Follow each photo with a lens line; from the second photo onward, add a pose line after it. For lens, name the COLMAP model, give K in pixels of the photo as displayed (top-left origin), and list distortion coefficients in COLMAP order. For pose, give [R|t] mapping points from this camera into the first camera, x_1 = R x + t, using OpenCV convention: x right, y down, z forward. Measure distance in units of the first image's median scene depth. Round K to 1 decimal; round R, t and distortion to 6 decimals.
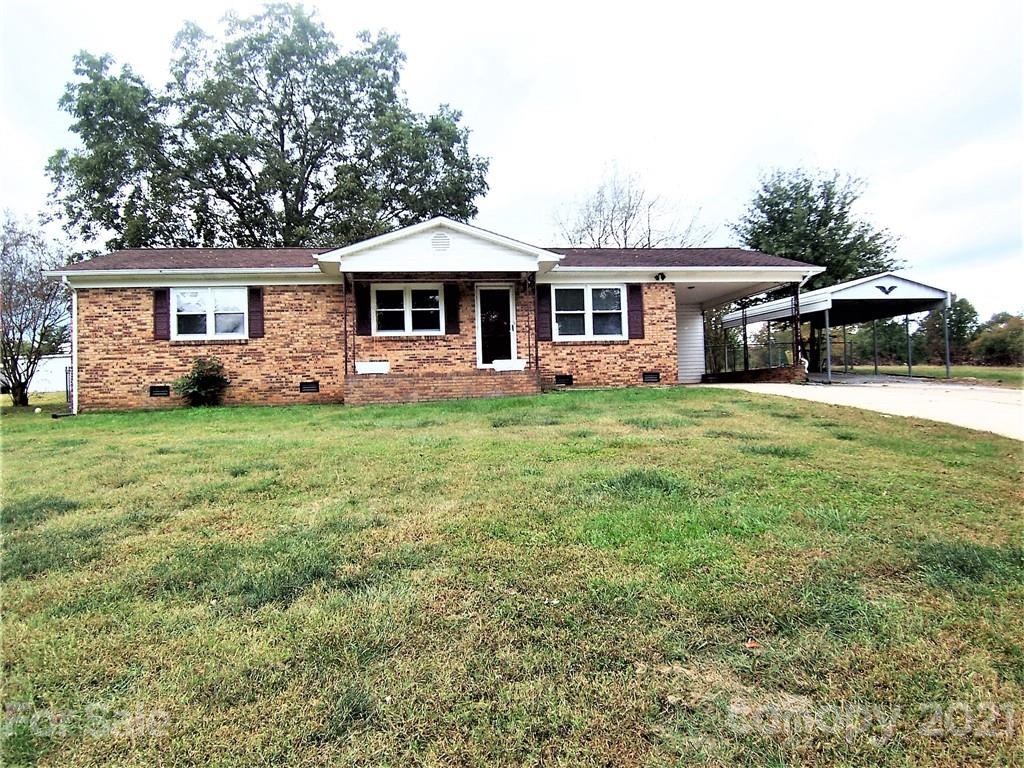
lens RADIAL K [[693.4, 0, 514.3], [0, 693.4, 379.6], [0, 0, 1]] dist [-0.020748, -0.034829]
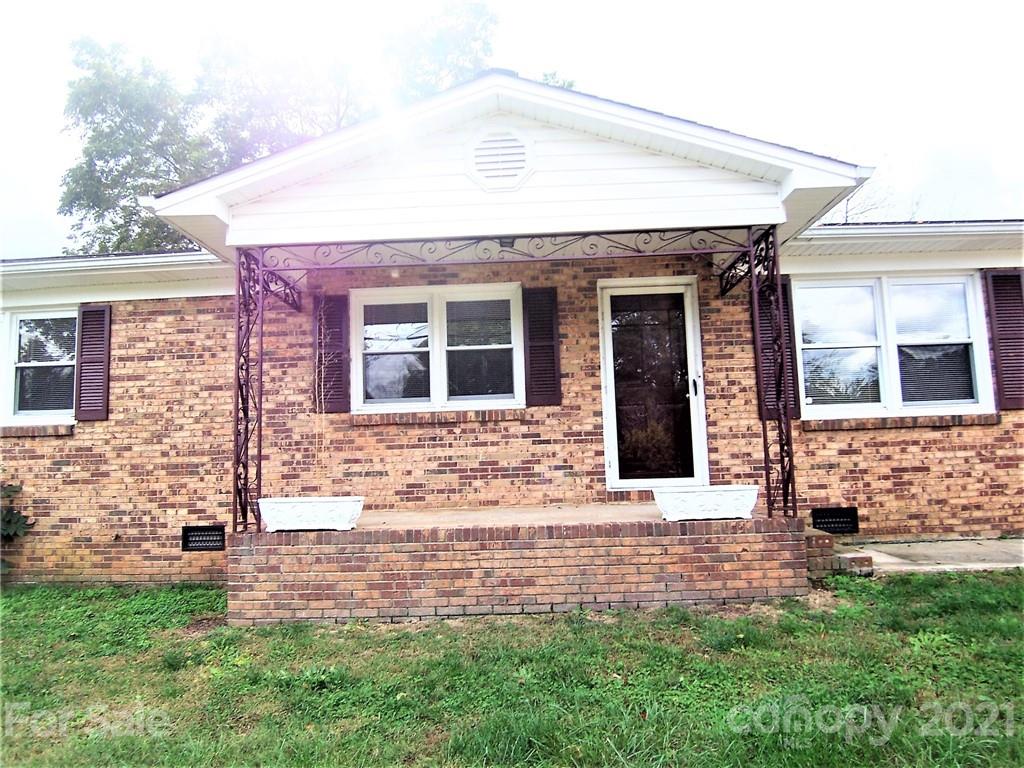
lens RADIAL K [[693.4, 0, 509.0], [0, 693.4, 383.5], [0, 0, 1]] dist [-0.020748, -0.034829]
pose [[0.983189, -0.018042, -0.181695, -0.036843], [0.005912, 0.997730, -0.067078, -0.053560], [0.182493, 0.064876, 0.981064, 0.619639]]
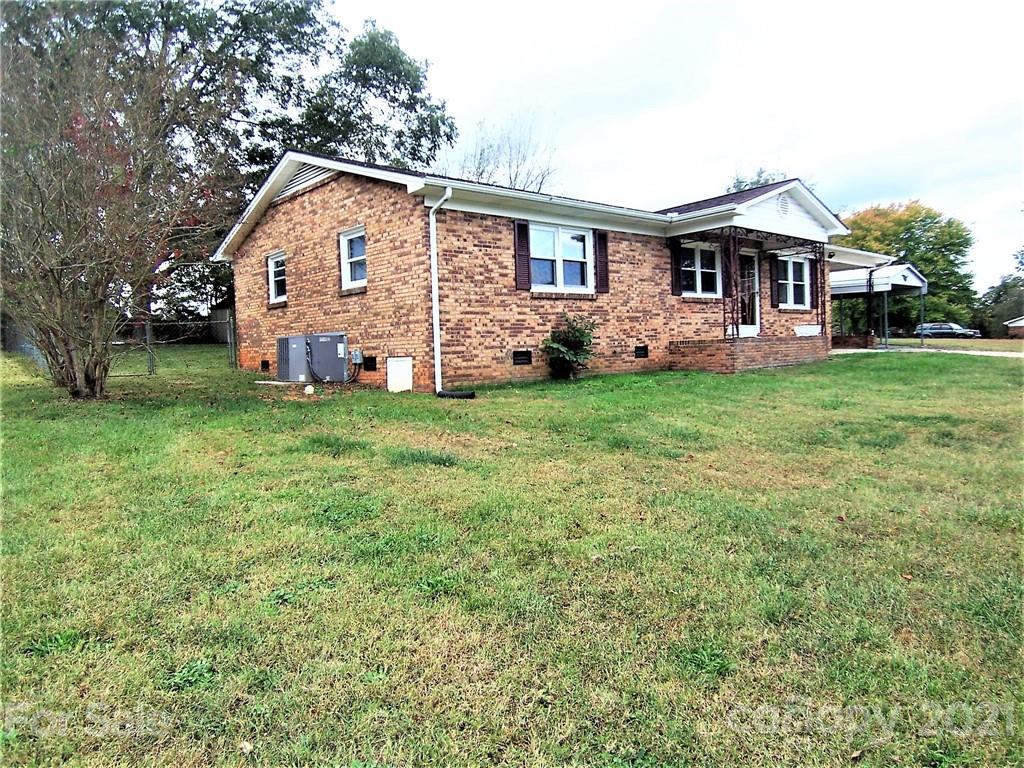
lens RADIAL K [[693.4, 0, 510.5], [0, 693.4, 389.5], [0, 0, 1]] dist [-0.020748, -0.034829]
pose [[0.833605, -0.030050, 0.551543, -0.924707], [-0.011278, 0.997385, 0.071387, -0.002728], [-0.552246, -0.065729, 0.831086, 0.356055]]
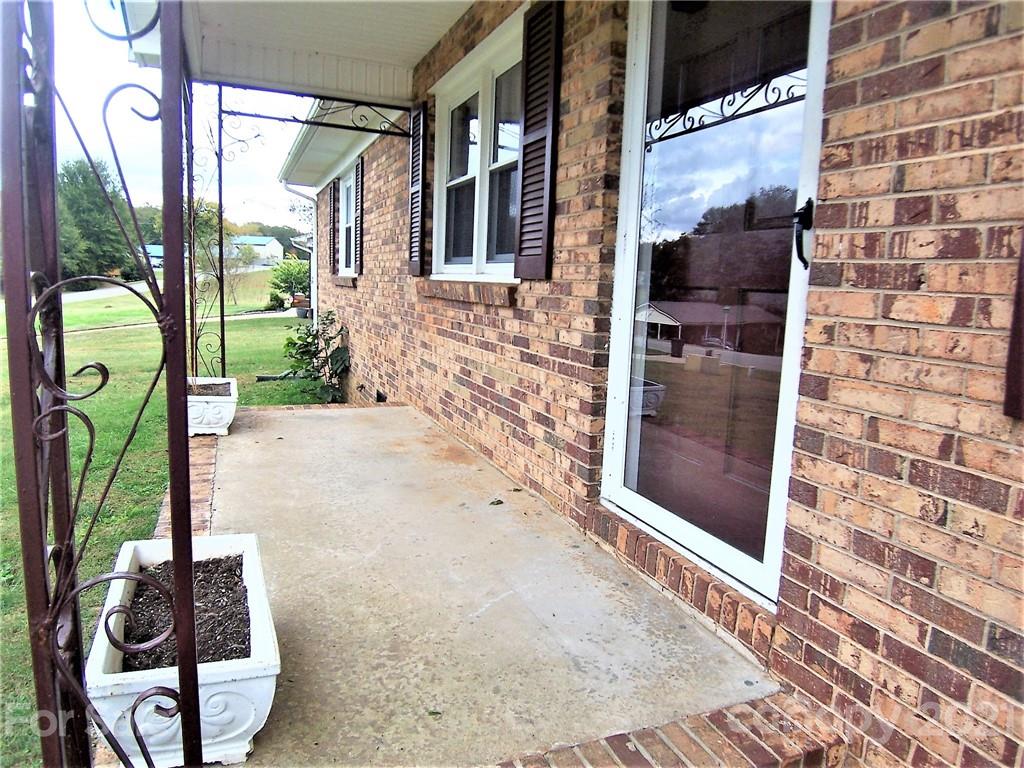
lens RADIAL K [[693.4, 0, 509.8], [0, 693.4, 382.0], [0, 0, 1]] dist [-0.020748, -0.034829]
pose [[0.227110, 0.179356, -0.957211, 0.091822], [-0.015711, 0.983442, 0.180543, -0.074654], [0.973742, -0.025964, 0.226167, 0.983158]]
